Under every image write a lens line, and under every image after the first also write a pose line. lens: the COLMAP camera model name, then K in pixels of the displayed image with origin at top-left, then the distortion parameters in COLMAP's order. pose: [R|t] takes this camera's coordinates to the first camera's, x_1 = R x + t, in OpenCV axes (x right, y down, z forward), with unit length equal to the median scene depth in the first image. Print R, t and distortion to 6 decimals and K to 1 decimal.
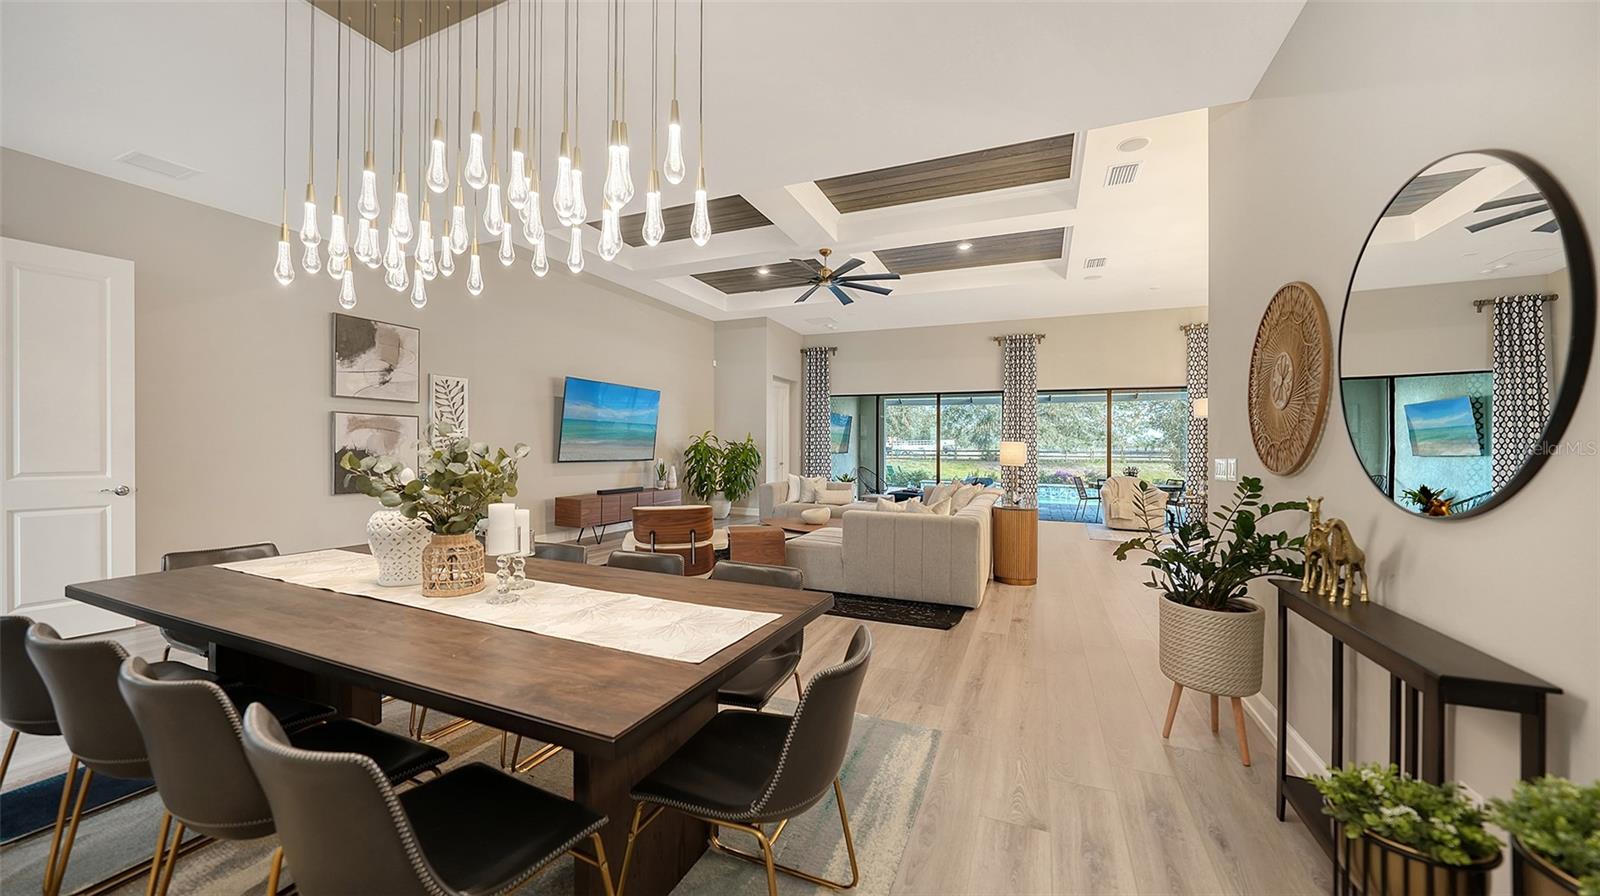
lens RADIAL K [[563.9, 0, 800.0], [0, 563.9, 448.0], [0, 0, 1]] dist [-0.000318, -0.000015]
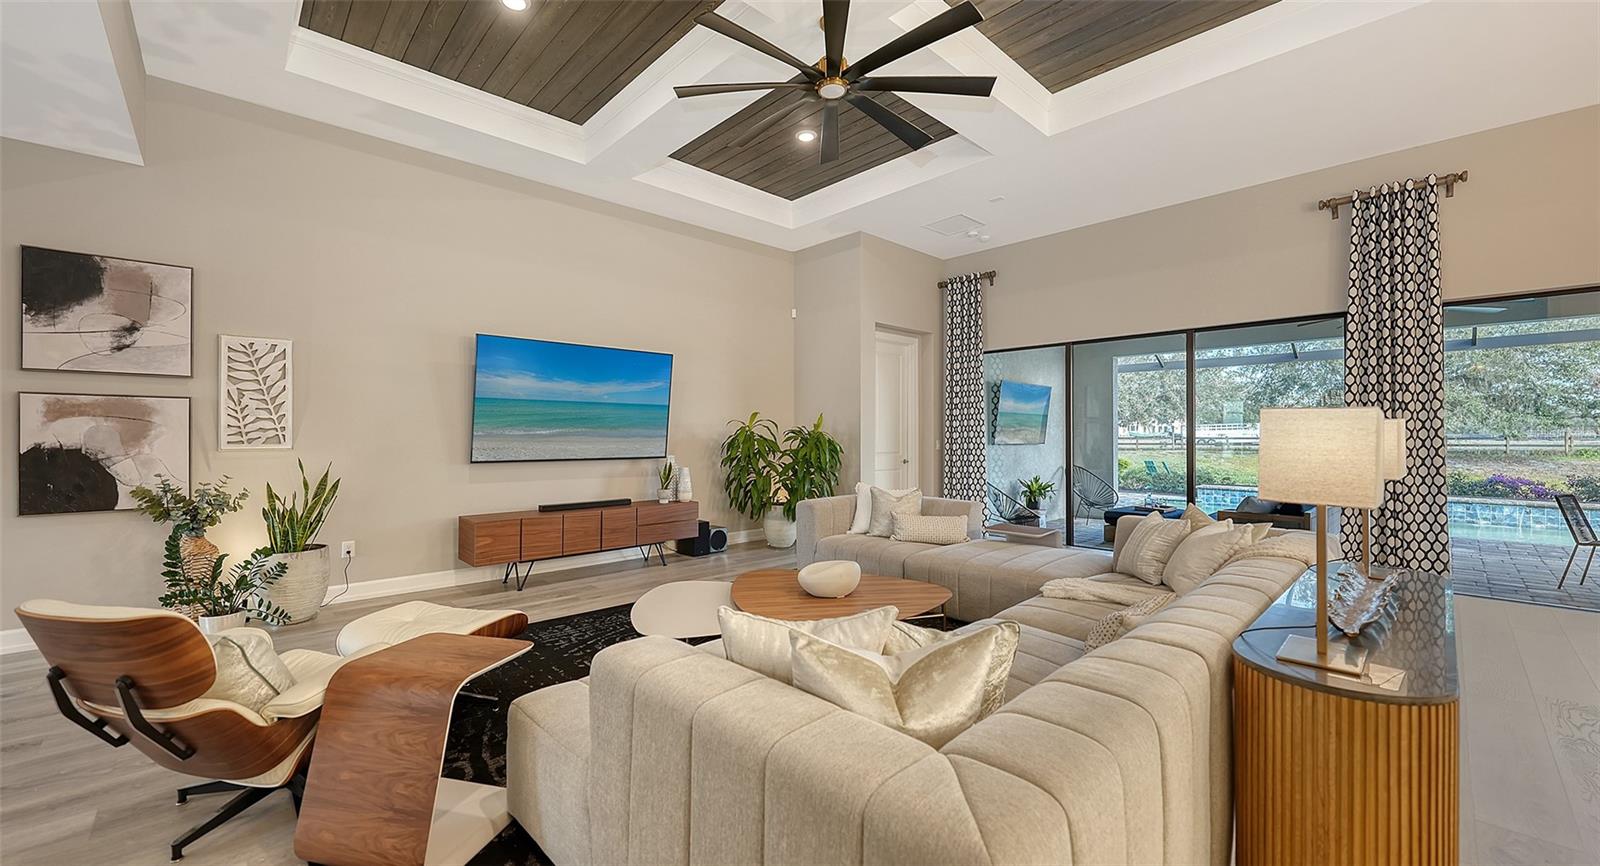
lens RADIAL K [[599.6, 0, 792.6], [0, 599.6, 437.1], [0, 0, 1]] dist [-0.001206, -0.000342]
pose [[0.909305, -0.009452, -0.416023, 0.176302], [0.009640, 0.999952, -0.001650, -0.000456], [0.416019, -0.002510, 0.909352, 0.423041]]
